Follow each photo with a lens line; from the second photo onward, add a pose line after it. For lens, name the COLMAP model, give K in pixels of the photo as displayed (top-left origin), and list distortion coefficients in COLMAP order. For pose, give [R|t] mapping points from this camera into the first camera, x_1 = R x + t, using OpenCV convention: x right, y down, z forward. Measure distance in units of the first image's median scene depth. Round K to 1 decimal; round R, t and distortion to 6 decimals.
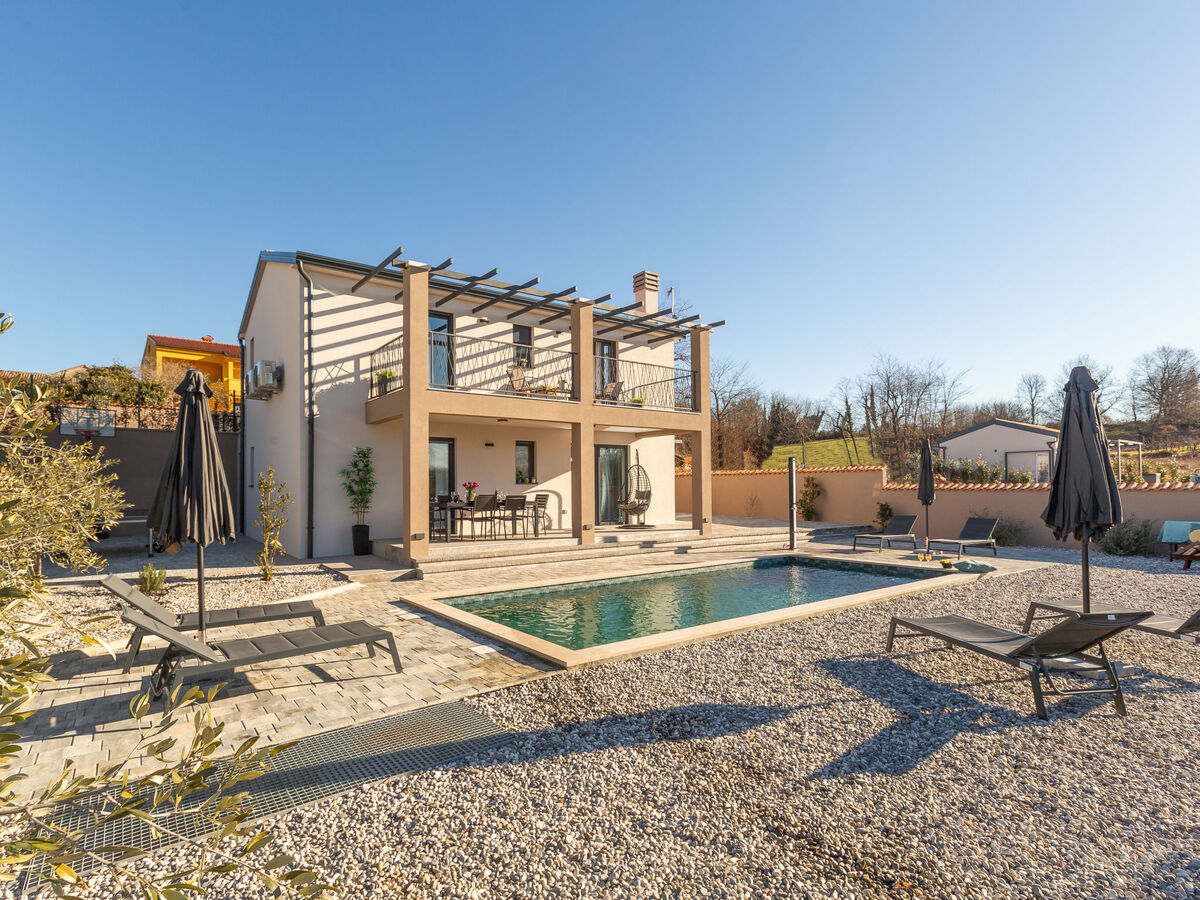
lens RADIAL K [[631.2, 0, 601.0], [0, 631.2, 477.5], [0, 0, 1]] dist [0.000128, 0.000008]
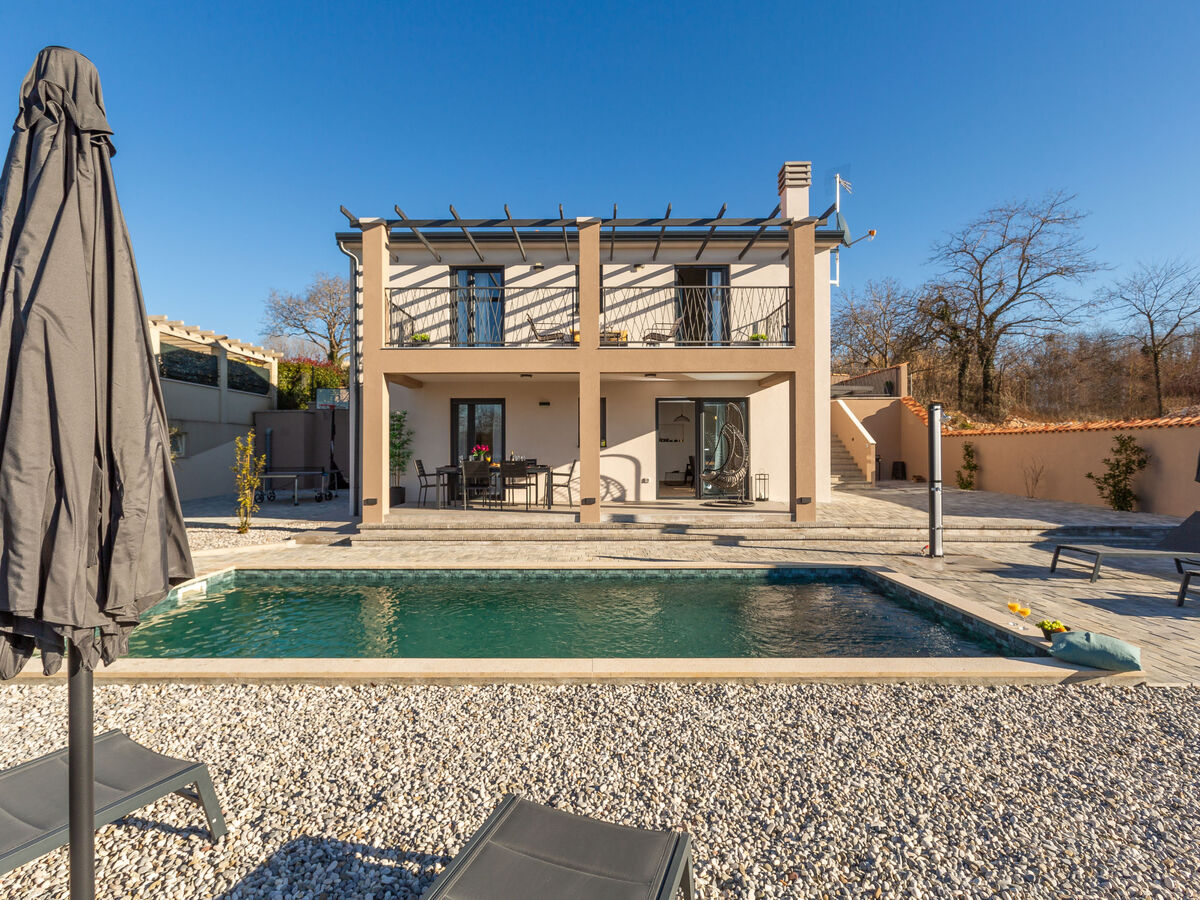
lens RADIAL K [[622.5, 0, 600.0], [0, 622.5, 450.0], [0, 0, 1]] dist [-0.003783, -0.000654]
pose [[0.792198, 0.007571, -0.610217, 0.403759], [0.004605, 0.999820, 0.018384, -0.001551], [0.610247, -0.017374, 0.792021, 0.320484]]
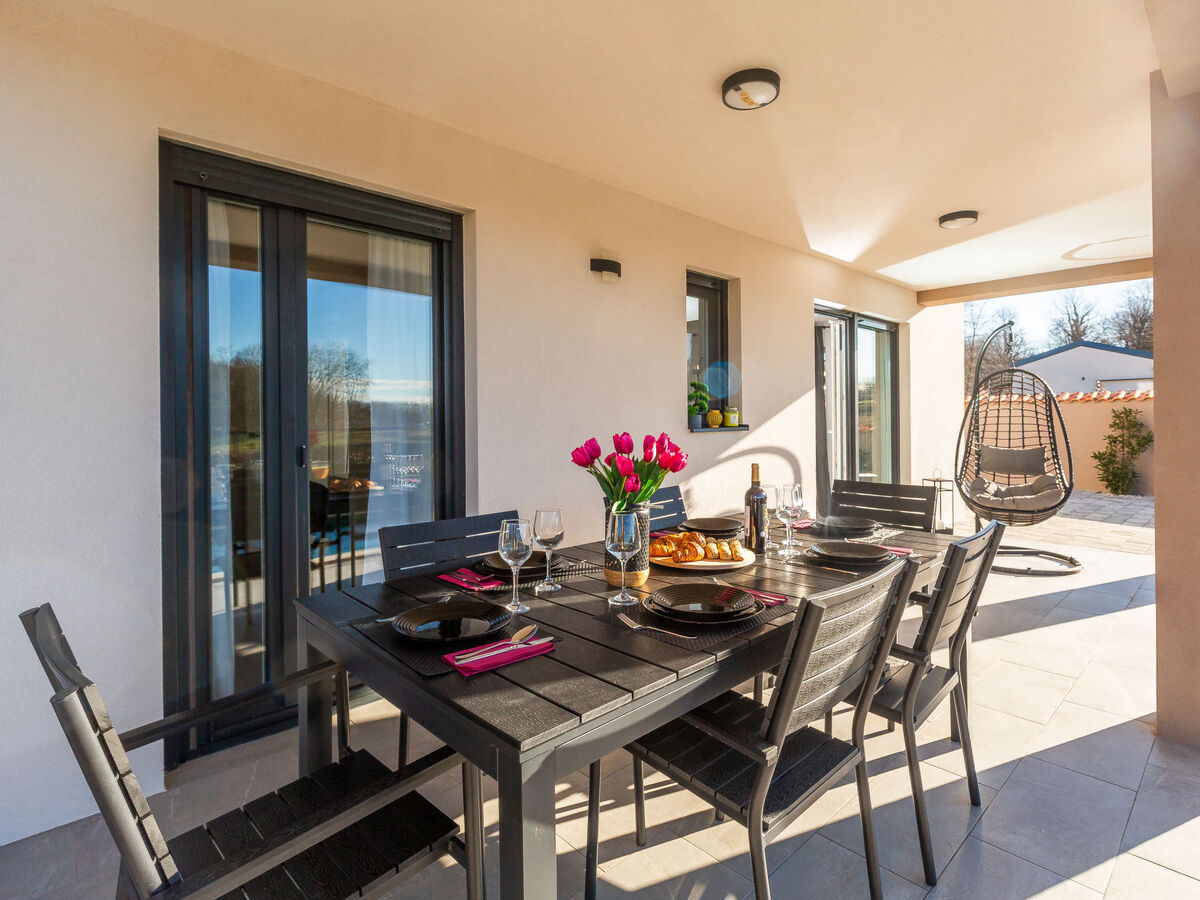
lens RADIAL K [[622.5, 0, 600.0], [0, 622.5, 450.0], [0, 0, 1]] dist [-0.003783, -0.000654]
pose [[0.994095, -0.004077, 0.108439, -0.192160], [-0.002387, 0.998230, 0.059416, 0.003534], [-0.108489, -0.059324, 0.992326, 0.714633]]
